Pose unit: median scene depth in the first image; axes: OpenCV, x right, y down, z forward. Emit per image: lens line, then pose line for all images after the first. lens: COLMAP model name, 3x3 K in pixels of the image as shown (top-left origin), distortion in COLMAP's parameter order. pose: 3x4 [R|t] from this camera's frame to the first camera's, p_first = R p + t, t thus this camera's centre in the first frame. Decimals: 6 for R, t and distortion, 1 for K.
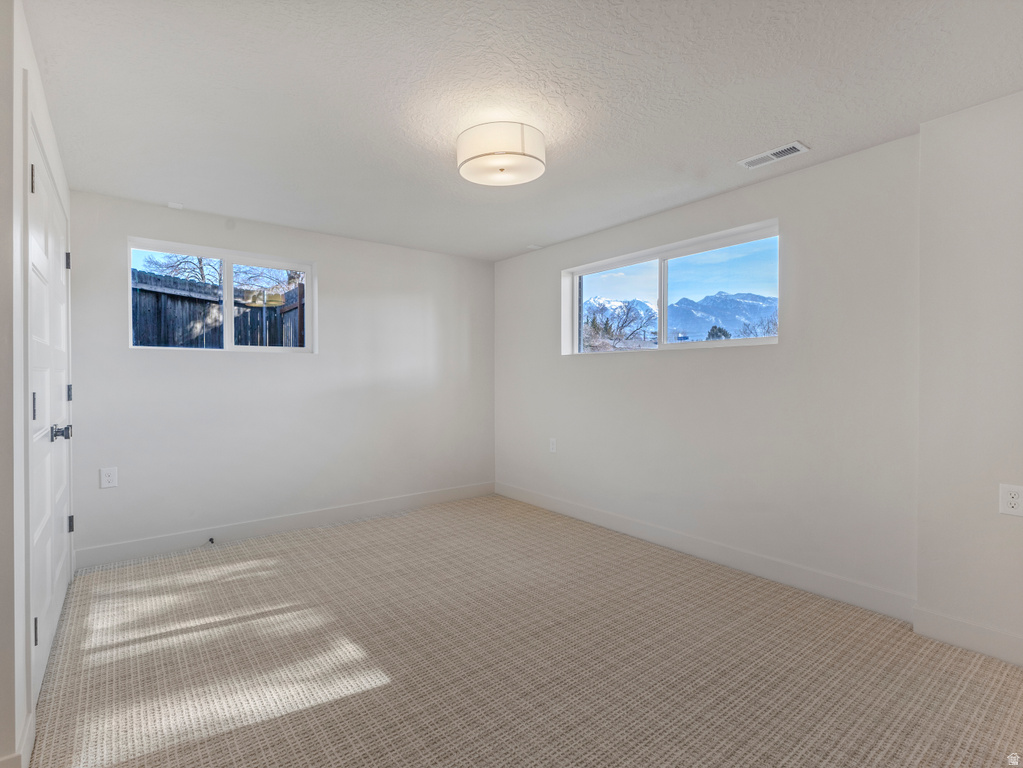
lens RADIAL K [[503.4, 0, 510.2], [0, 503.4, 381.5], [0, 0, 1]] dist [0.006073, -0.003131]
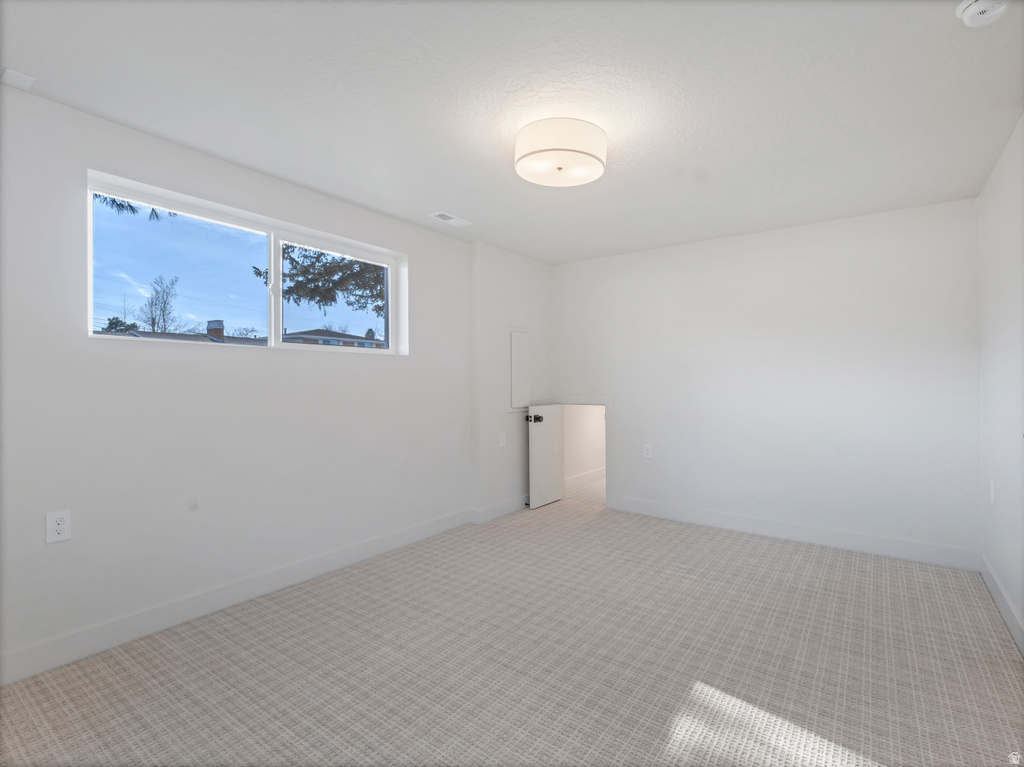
lens RADIAL K [[503.9, 0, 510.3], [0, 503.9, 382.7], [0, 0, 1]] dist [0.006073, -0.003131]
pose [[-0.277351, 0.000421, 0.960768, -0.990432], [0.011571, 0.999929, 0.002902, -0.008644], [-0.960699, 0.011922, -0.277336, 1.465768]]
